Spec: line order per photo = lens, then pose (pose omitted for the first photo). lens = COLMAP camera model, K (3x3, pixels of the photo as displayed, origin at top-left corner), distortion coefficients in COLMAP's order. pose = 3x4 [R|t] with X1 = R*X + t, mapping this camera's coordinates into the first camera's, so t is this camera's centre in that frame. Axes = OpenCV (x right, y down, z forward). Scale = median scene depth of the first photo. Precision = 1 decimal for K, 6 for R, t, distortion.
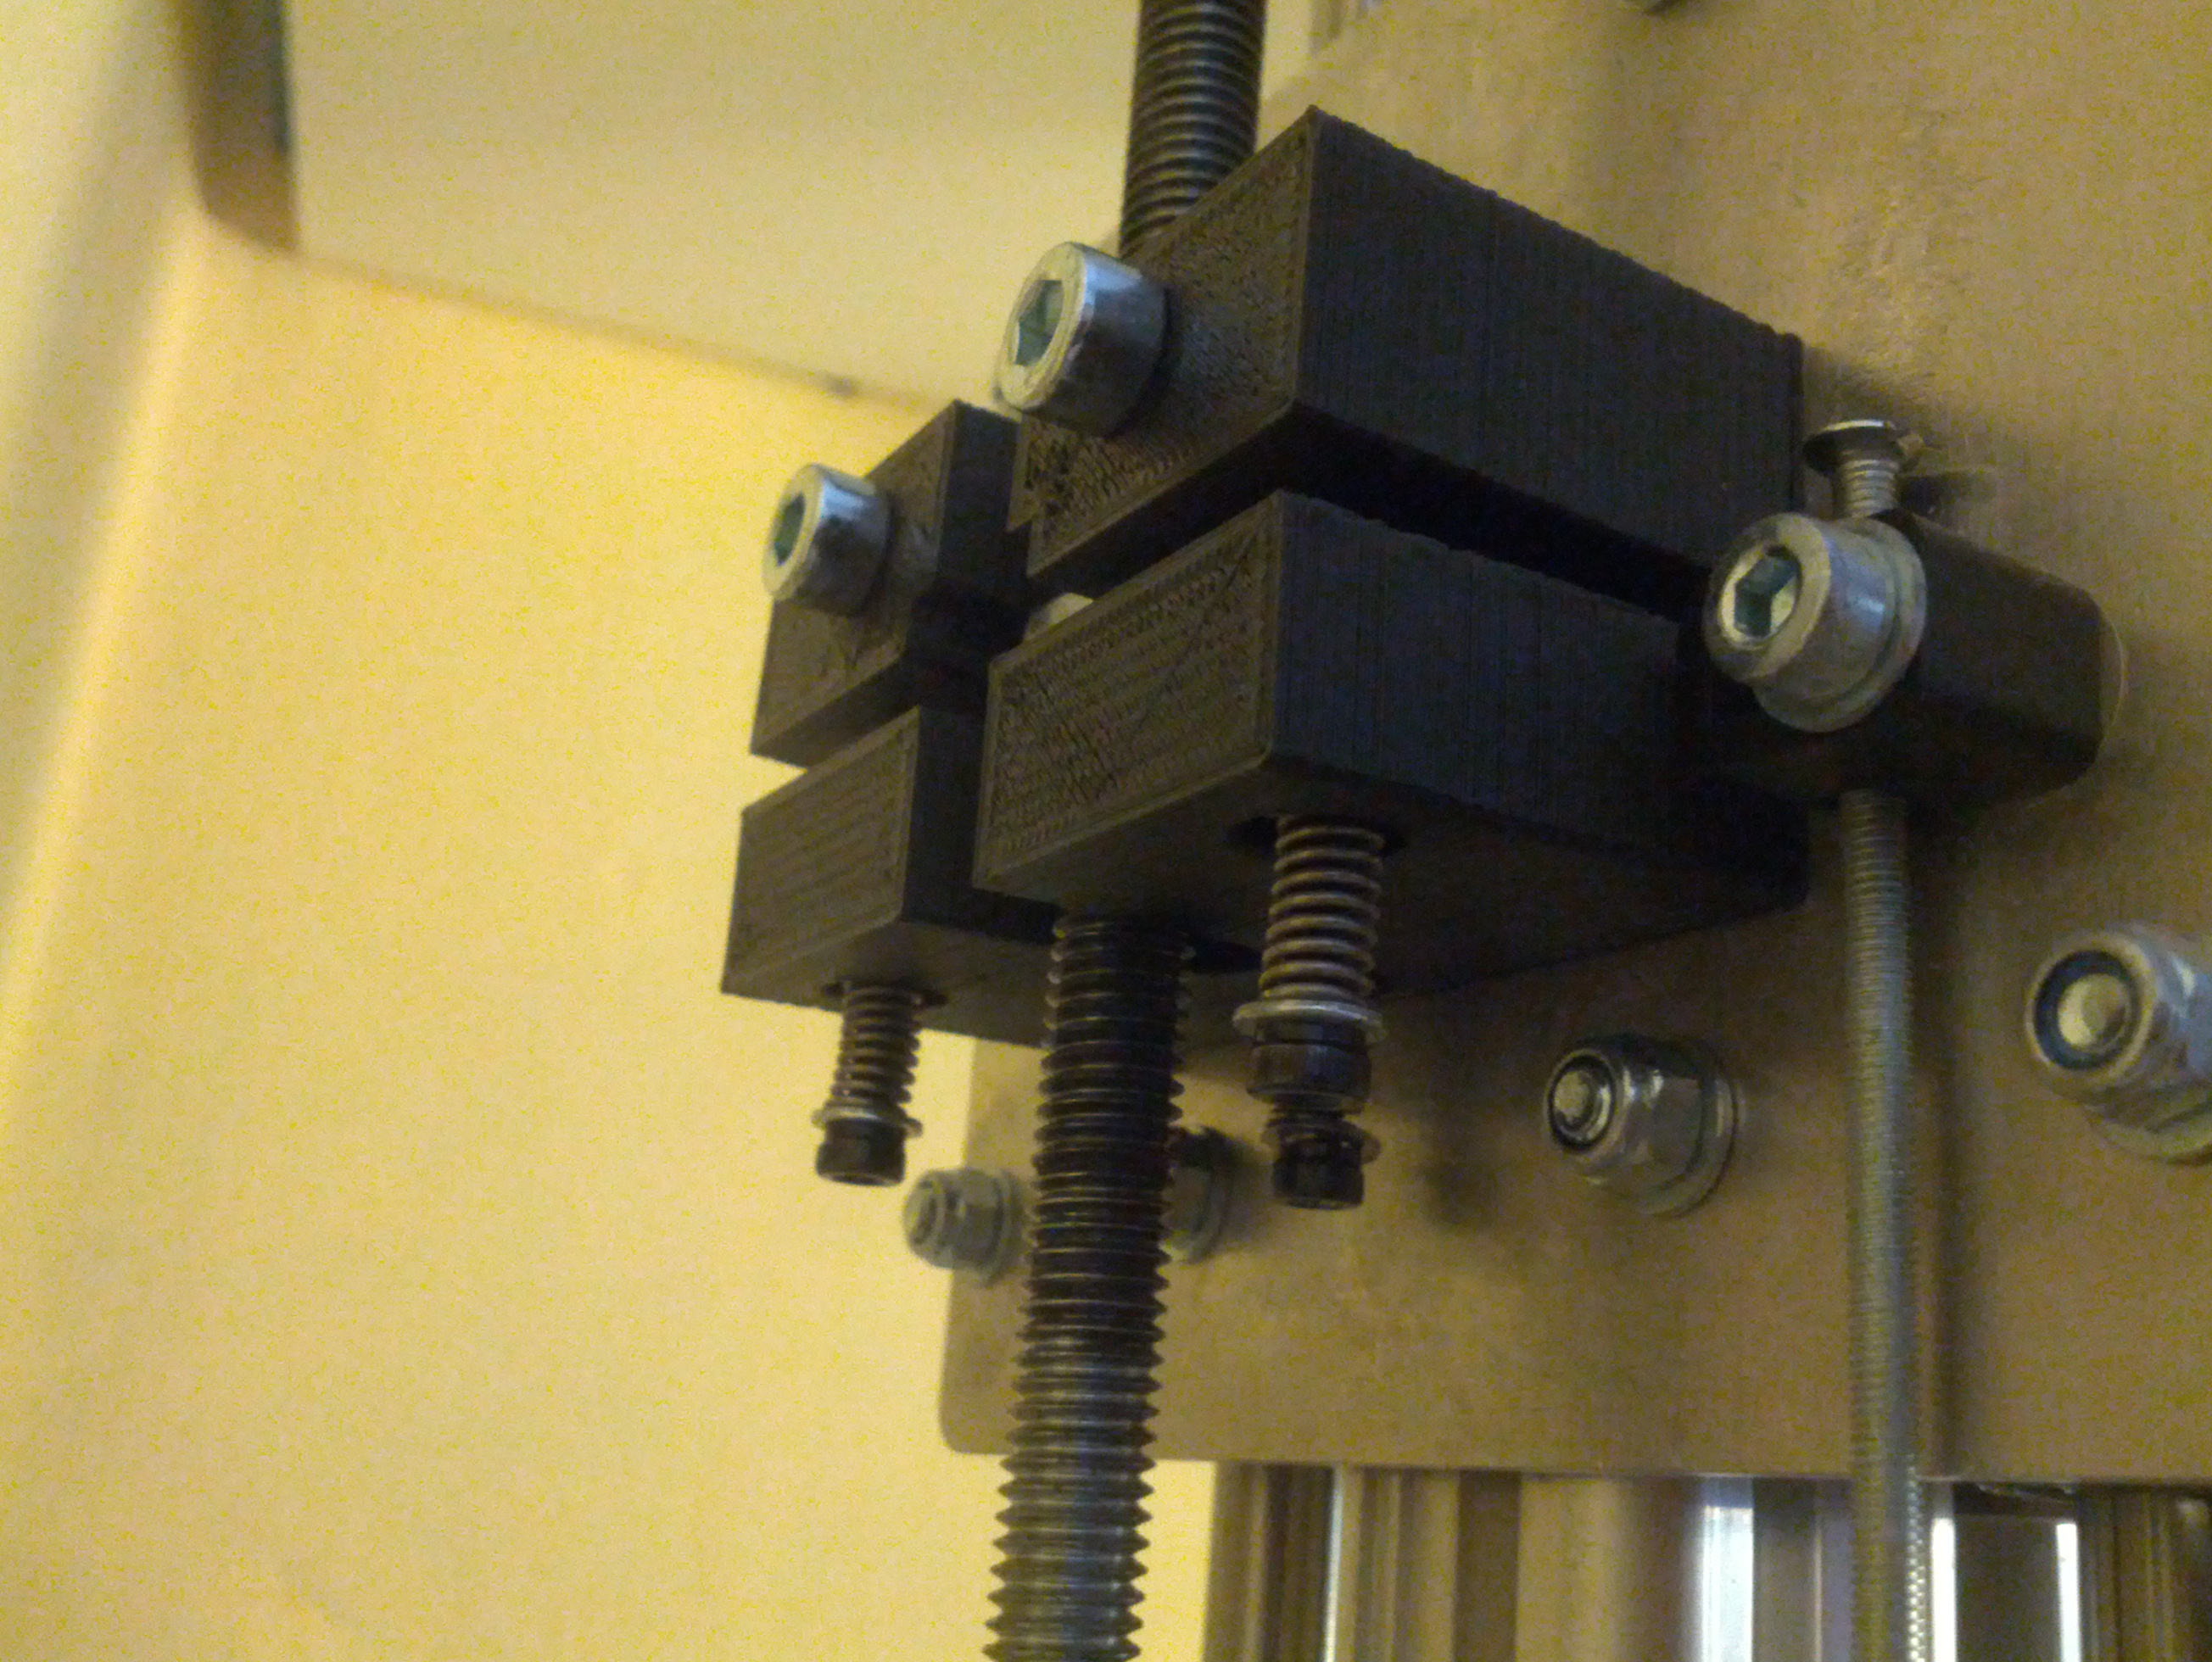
lens RADIAL K [[2205.4, 0, 1106.0], [0, 2205.4, 831.0], [0, 0, 1]] dist [0.005261, -0.213137]
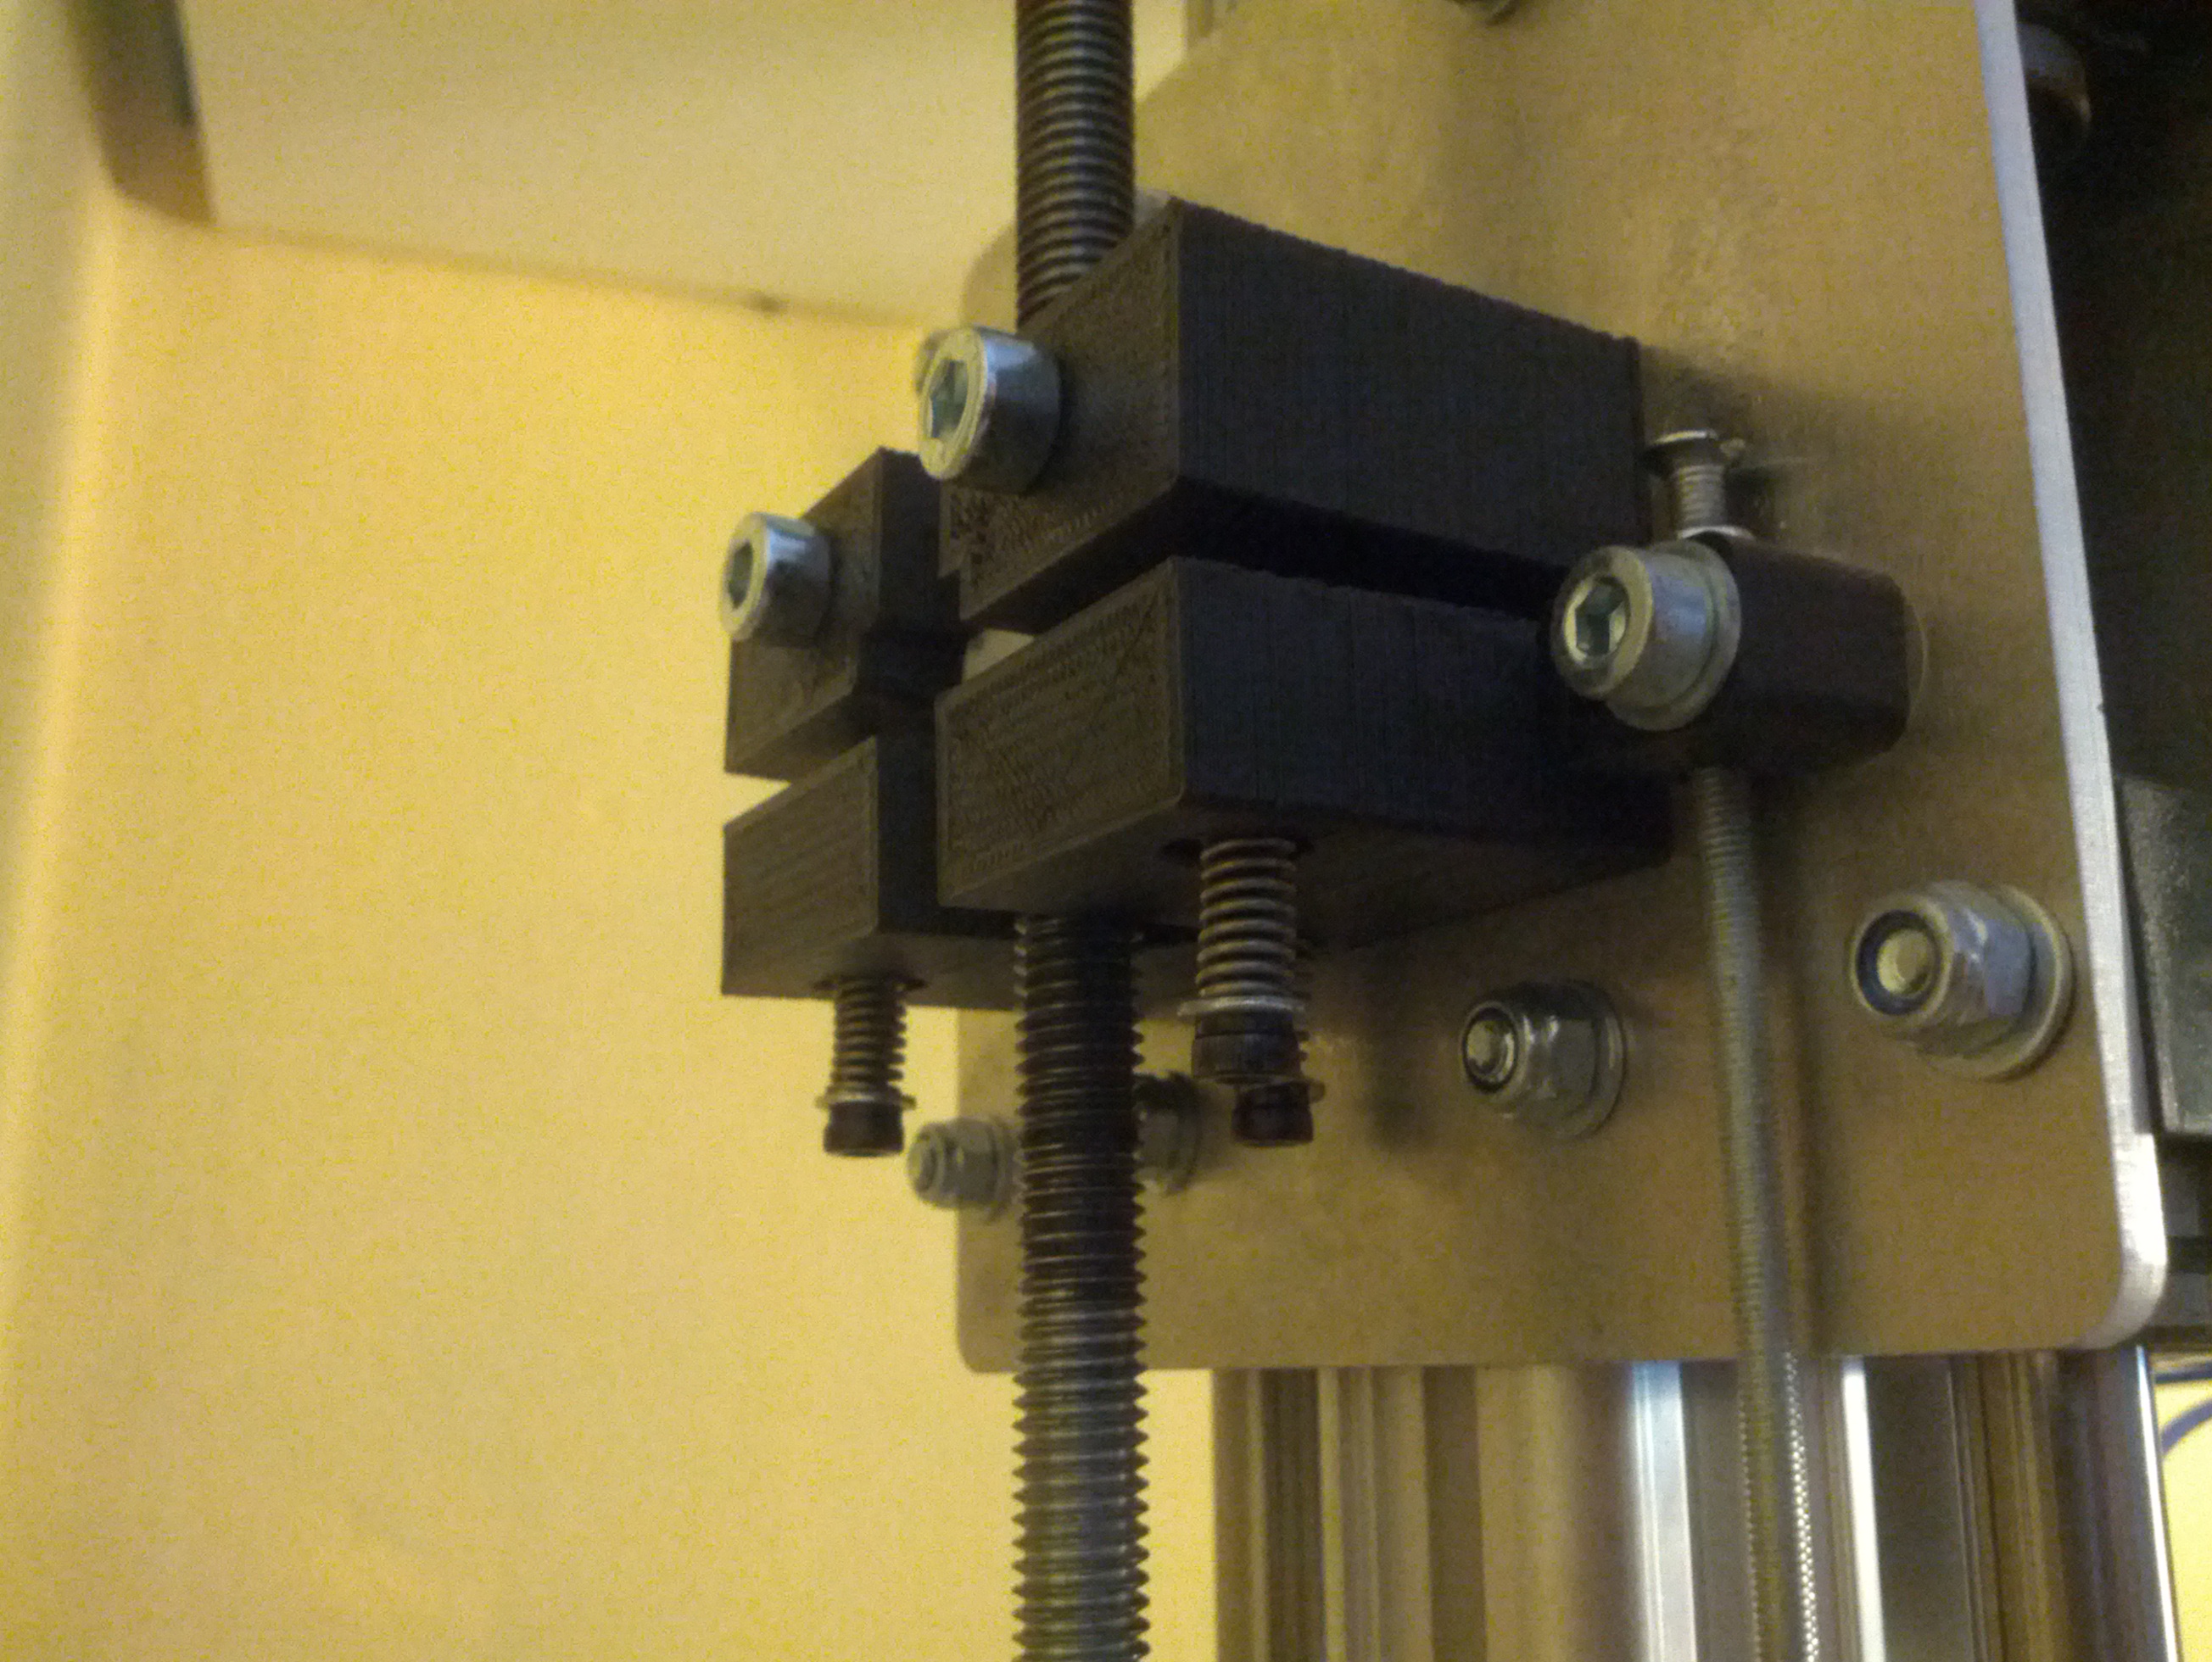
lens RADIAL K [[2205.4, 0, 1106.0], [0, 2205.4, 831.0], [0, 0, 1]] dist [0.005261, -0.213137]
pose [[0.995617, -0.093145, 0.008461, 0.018222], [0.092390, 0.993534, 0.065992, -0.078110], [-0.014554, -0.064921, 0.997784, -0.119072]]
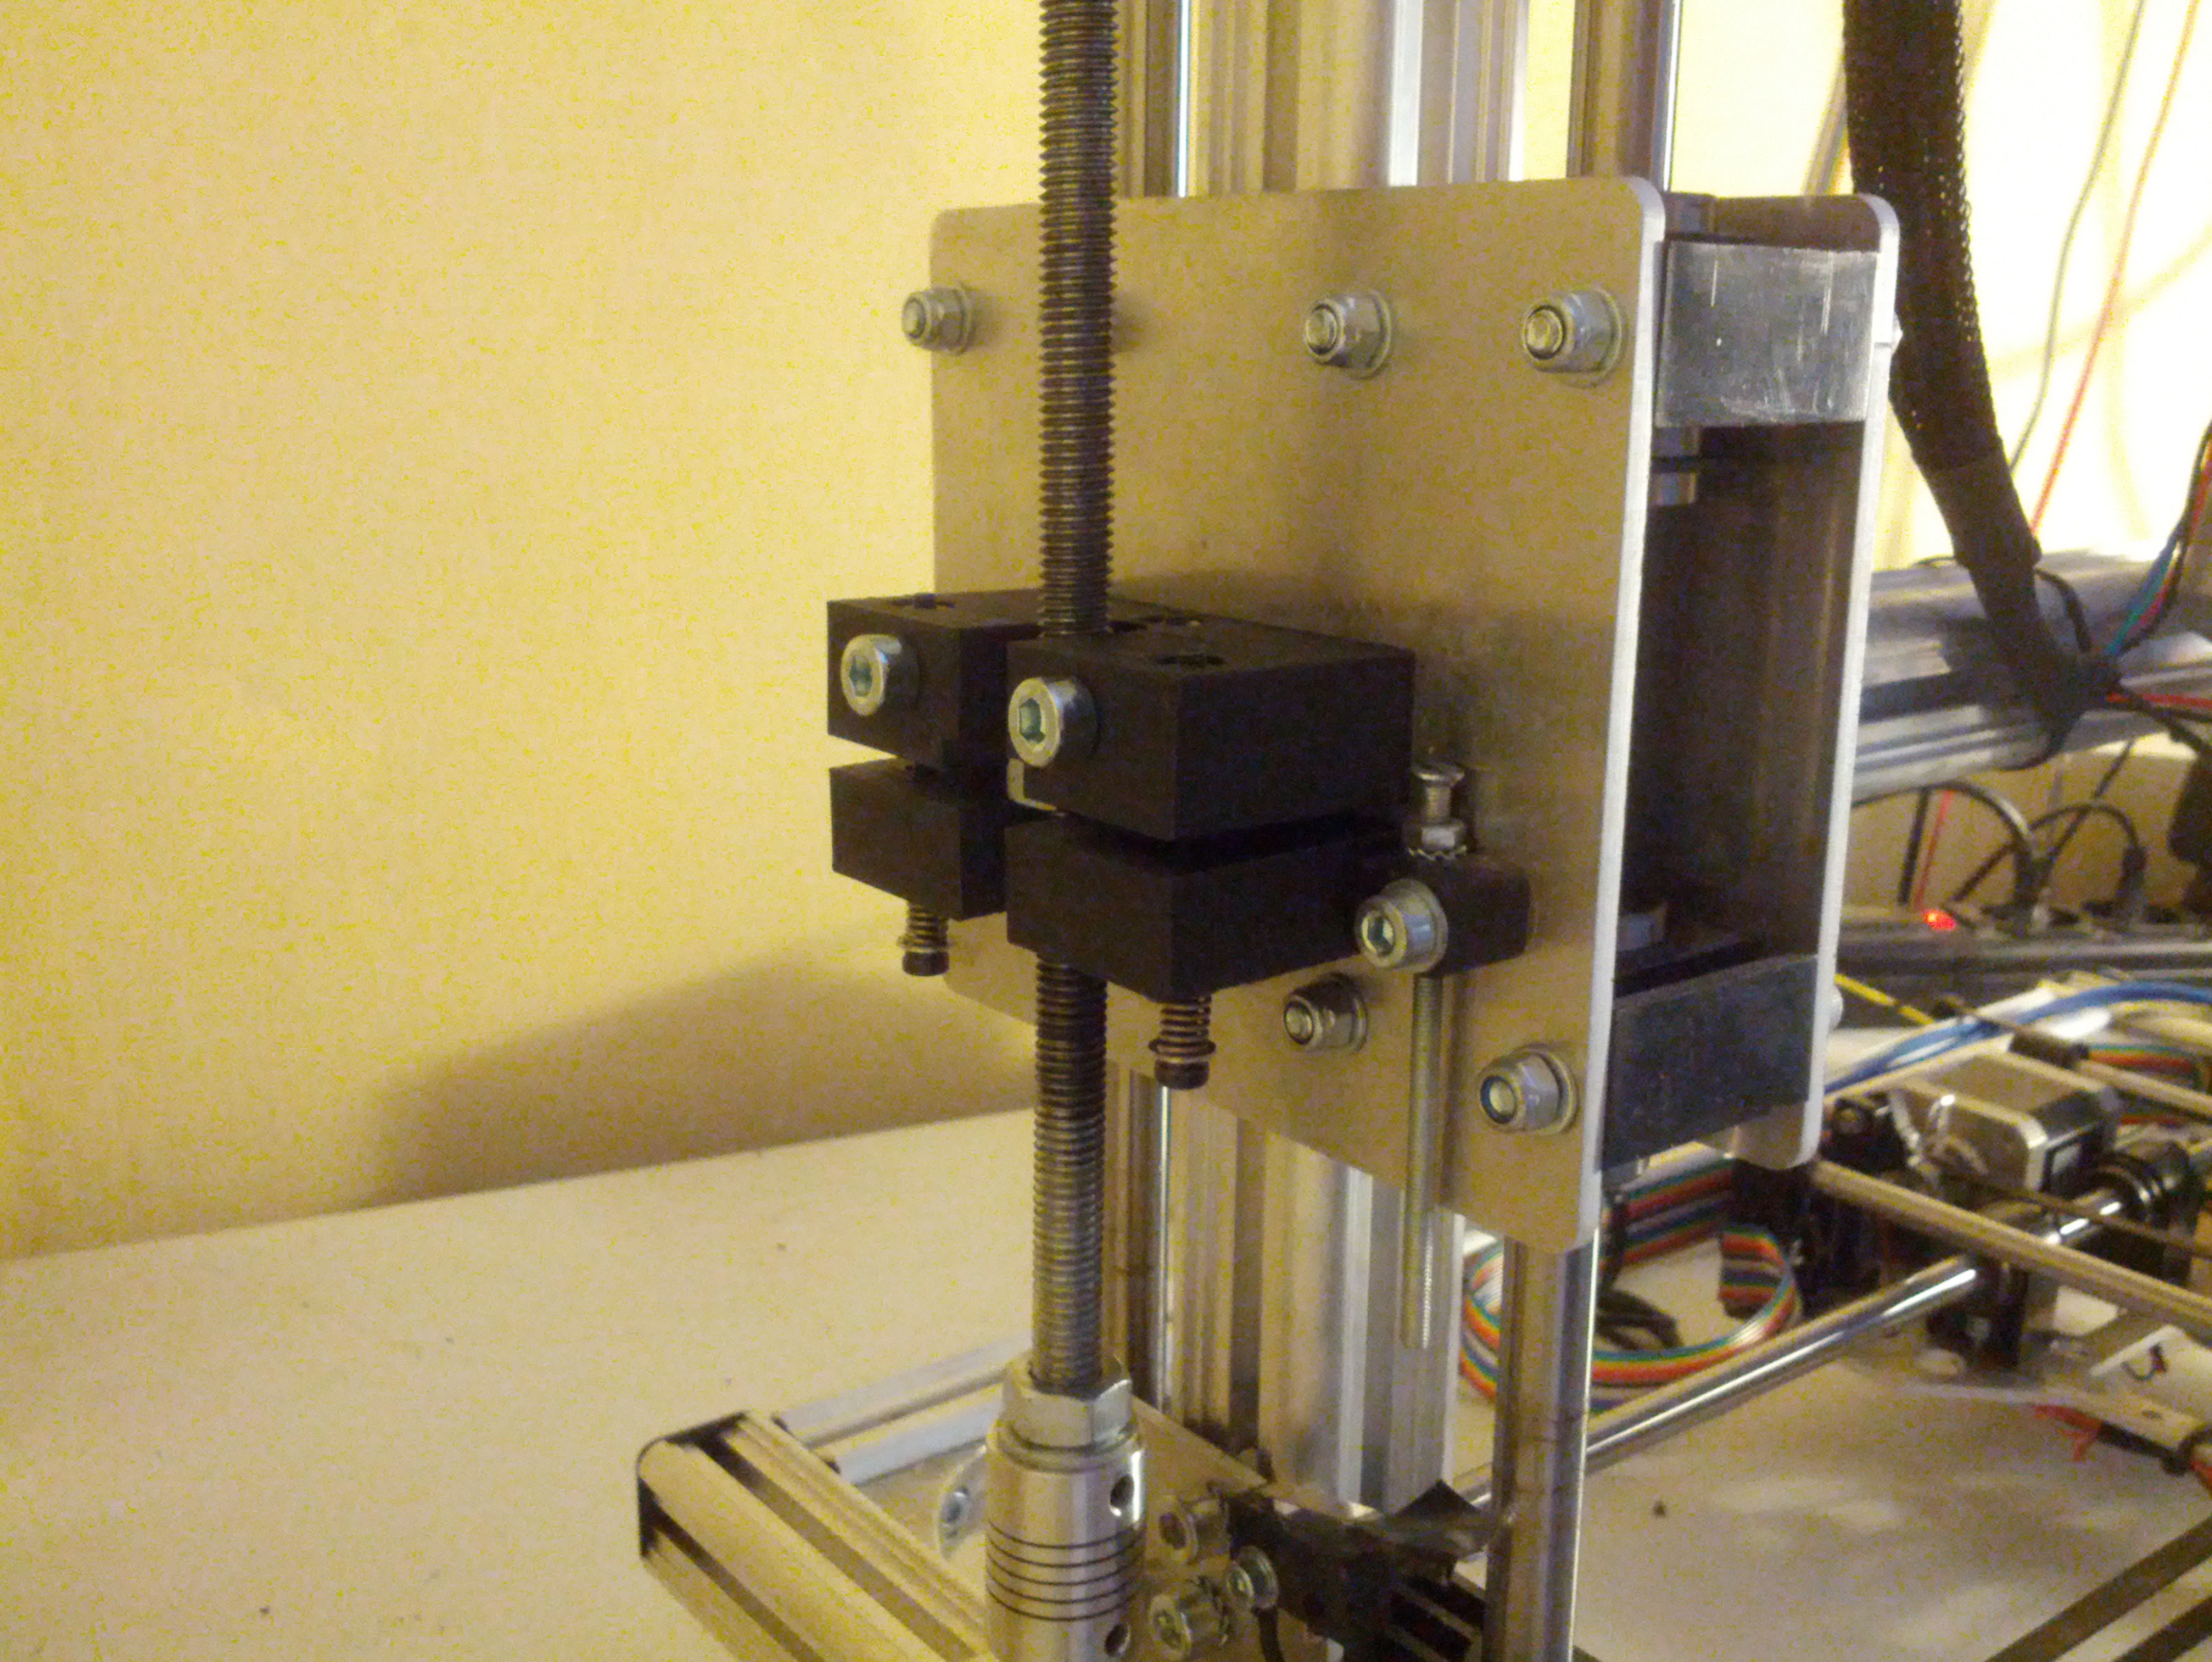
lens RADIAL K [[2205.4, 0, 1106.0], [0, 2205.4, 831.0], [0, 0, 1]] dist [0.005261, -0.213137]
pose [[0.990940, -0.093725, 0.096197, -0.155678], [0.031088, 0.856866, 0.514601, -1.108818], [-0.130659, -0.506948, 0.852016, -0.694368]]
